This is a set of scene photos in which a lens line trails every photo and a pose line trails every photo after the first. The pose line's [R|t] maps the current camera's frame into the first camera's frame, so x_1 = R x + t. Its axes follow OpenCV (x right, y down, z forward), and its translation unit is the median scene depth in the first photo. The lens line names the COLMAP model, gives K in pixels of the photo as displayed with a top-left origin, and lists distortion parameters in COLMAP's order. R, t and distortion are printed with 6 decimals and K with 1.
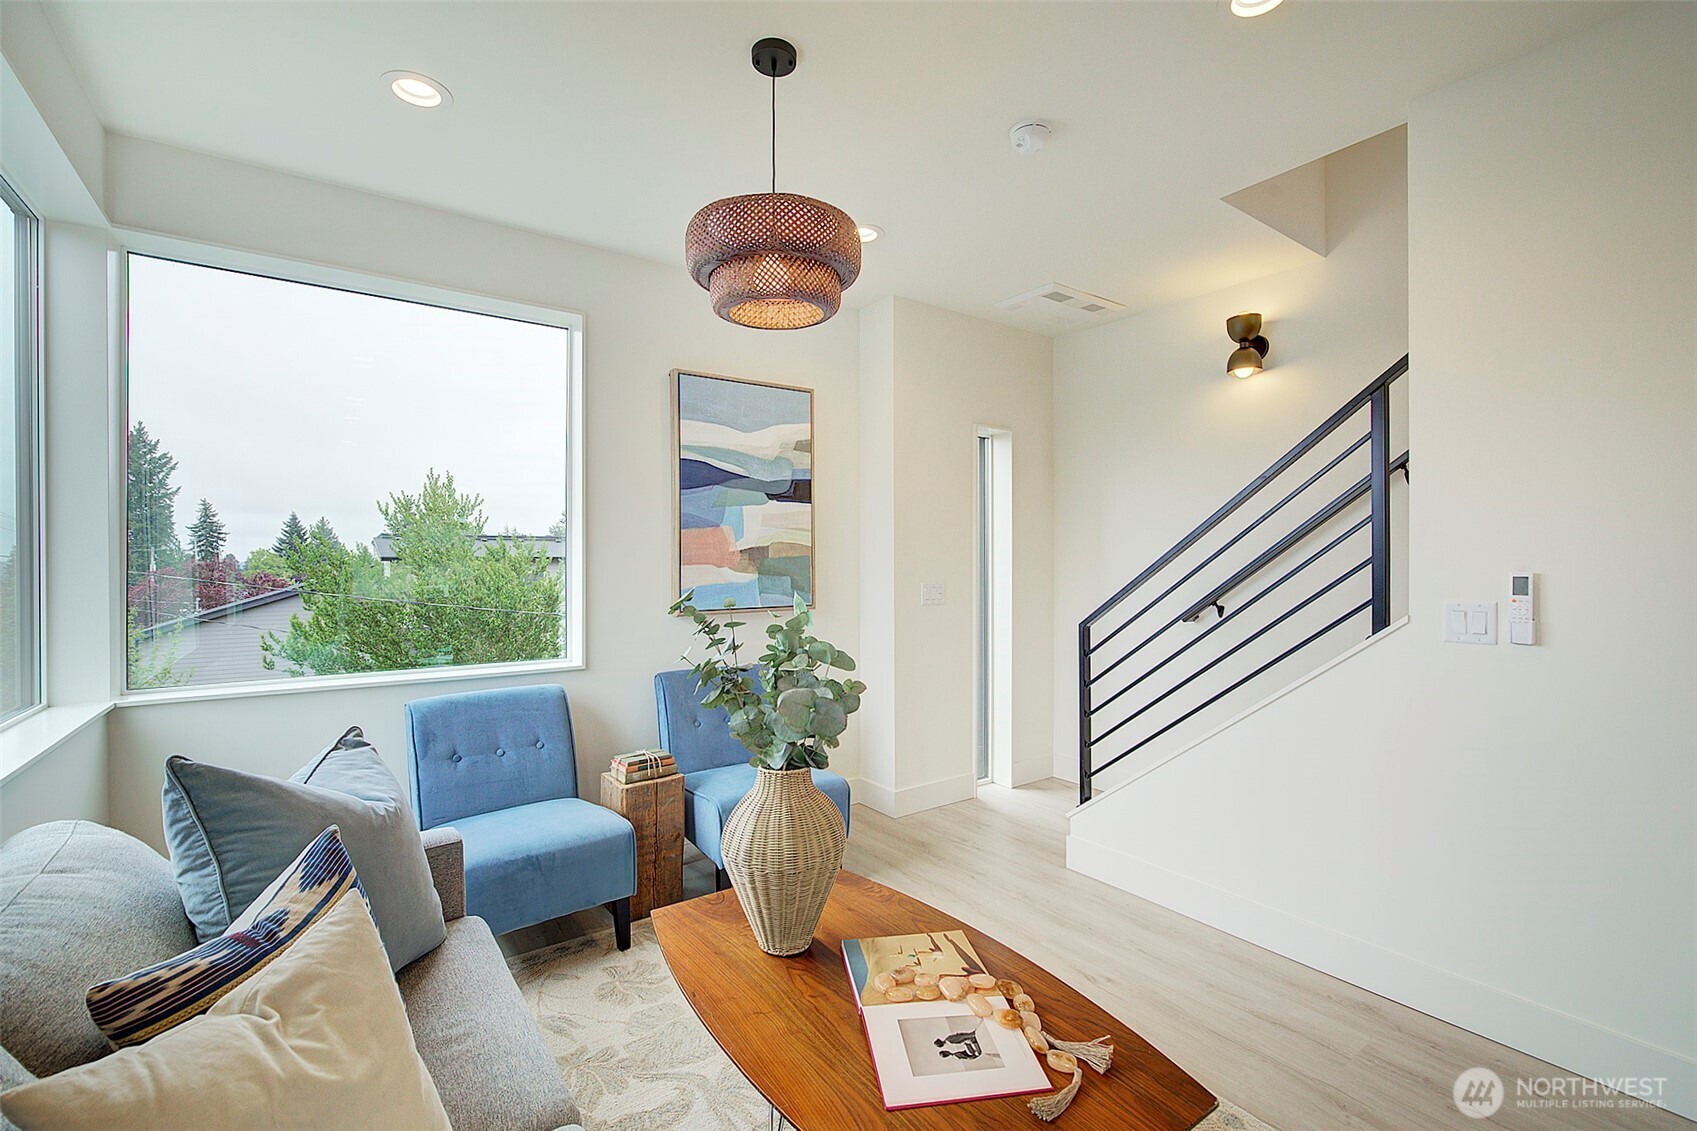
lens RADIAL K [[730.5, 0, 854.8], [0, 730.5, 567.3], [0, 0, 1]] dist [-0.014279, 0.001430]
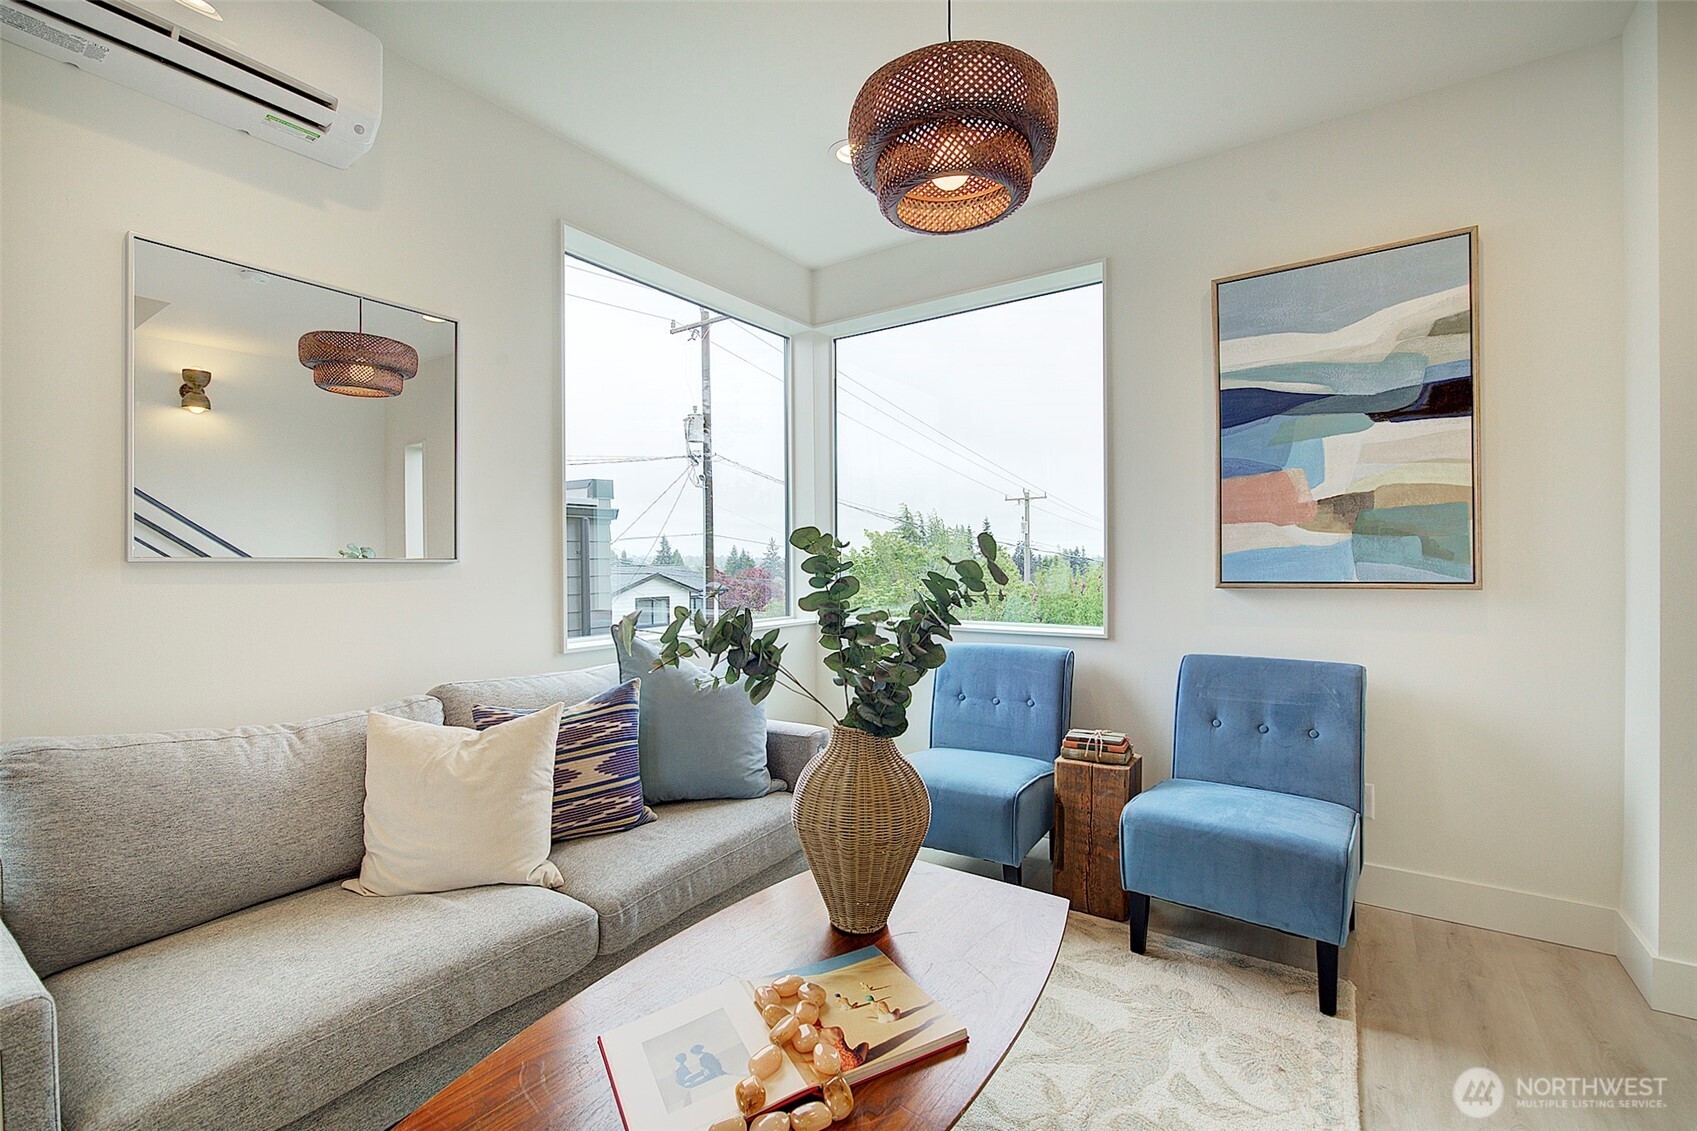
lens RADIAL K [[730.5, 0, 853.6], [0, 730.5, 566.7], [0, 0, 1]] dist [-0.014279, 0.001430]
pose [[0.330437, 0.005651, -0.943811, 0.359365], [0.002212, 0.999975, 0.006762, 0.035142], [0.943826, -0.004322, 0.330416, 0.334744]]
